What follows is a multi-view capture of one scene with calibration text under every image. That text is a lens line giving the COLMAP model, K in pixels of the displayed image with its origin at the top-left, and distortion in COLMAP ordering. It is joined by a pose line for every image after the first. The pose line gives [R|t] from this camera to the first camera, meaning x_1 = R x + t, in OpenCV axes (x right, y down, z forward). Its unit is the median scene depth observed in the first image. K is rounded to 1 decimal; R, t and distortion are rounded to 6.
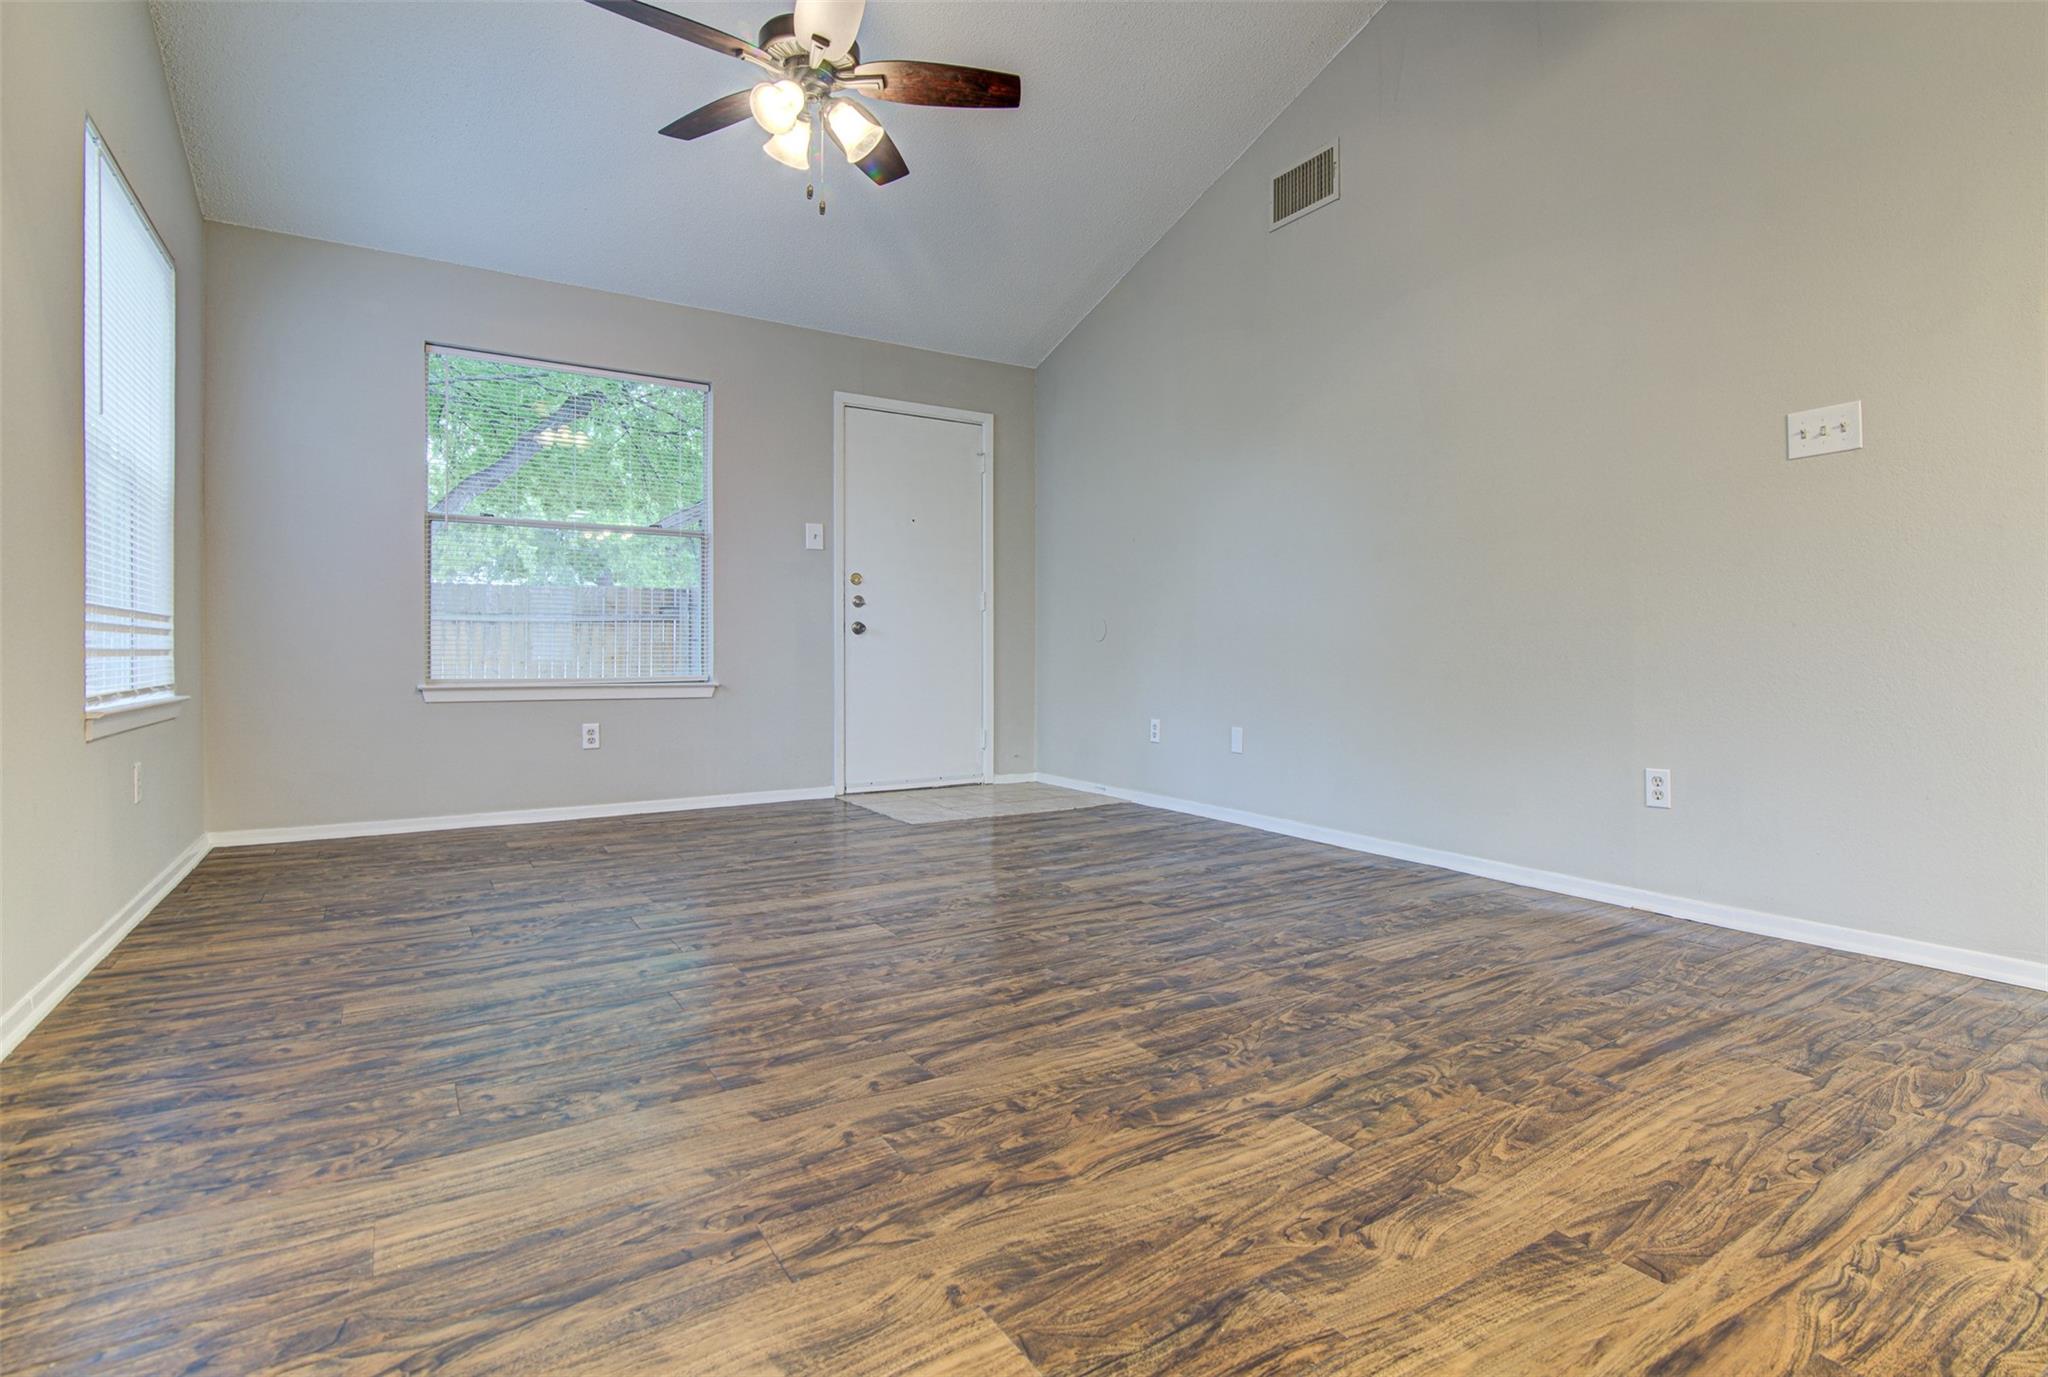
lens RADIAL K [[1025.8, 0, 1120.7], [0, 1025.8, 655.0], [0, 0, 1]] dist [-0.009899, 0.000571]
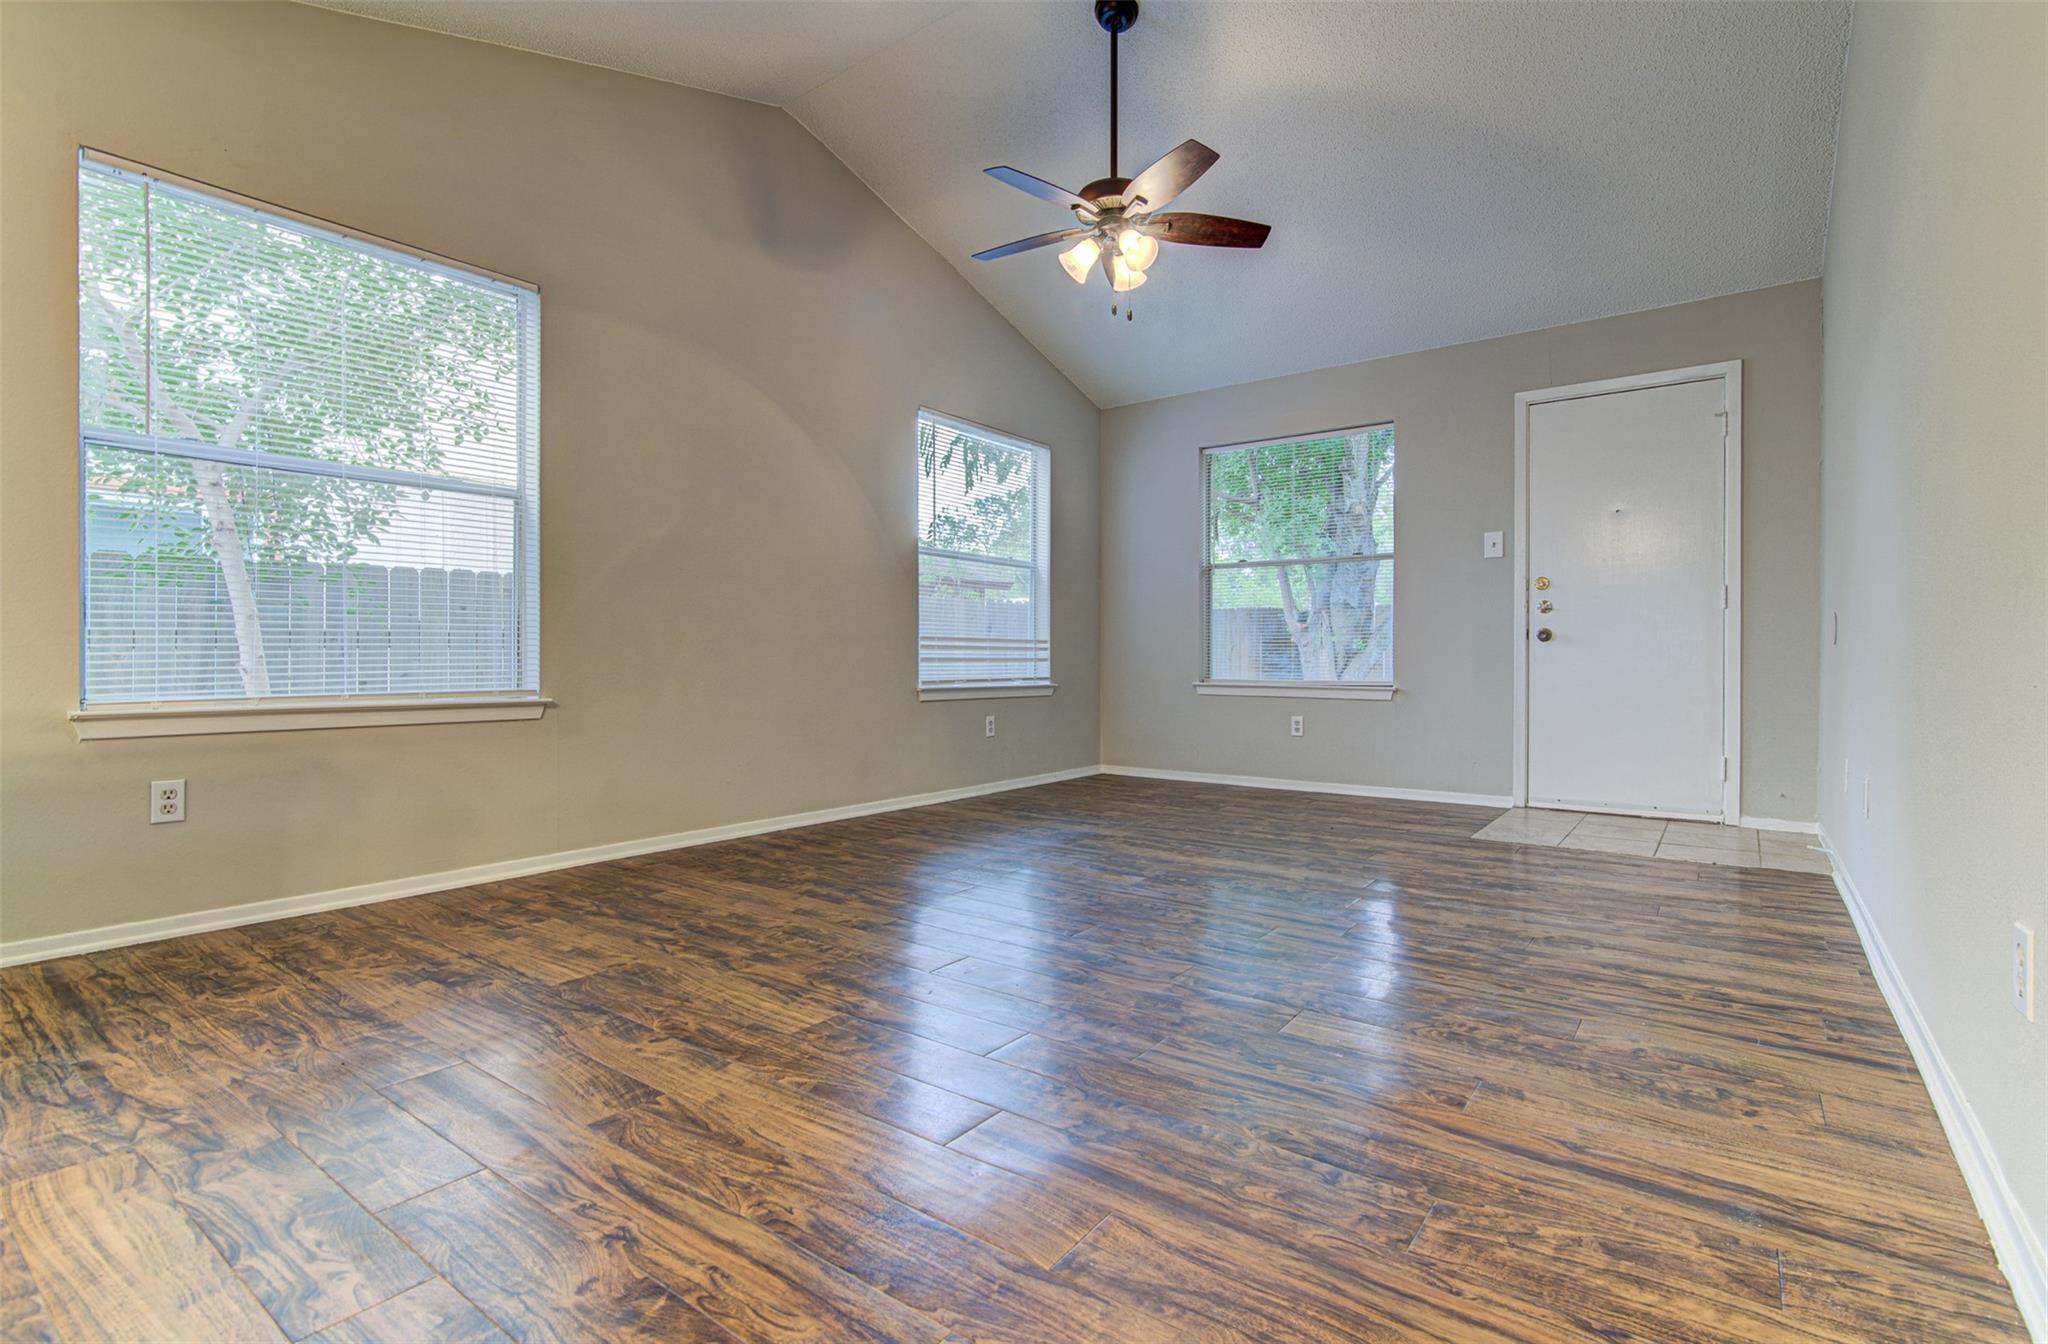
lens RADIAL K [[960.5, 0, 1024.0], [0, 960.5, 672.0], [0, 0, 1]] dist [-0.008115, -0.000244]
pose [[0.307541, 0.011426, -0.951466, 1.397248], [-0.003656, 0.999935, 0.010826, 0.000786], [0.951528, 0.000149, 0.307563, 0.848295]]
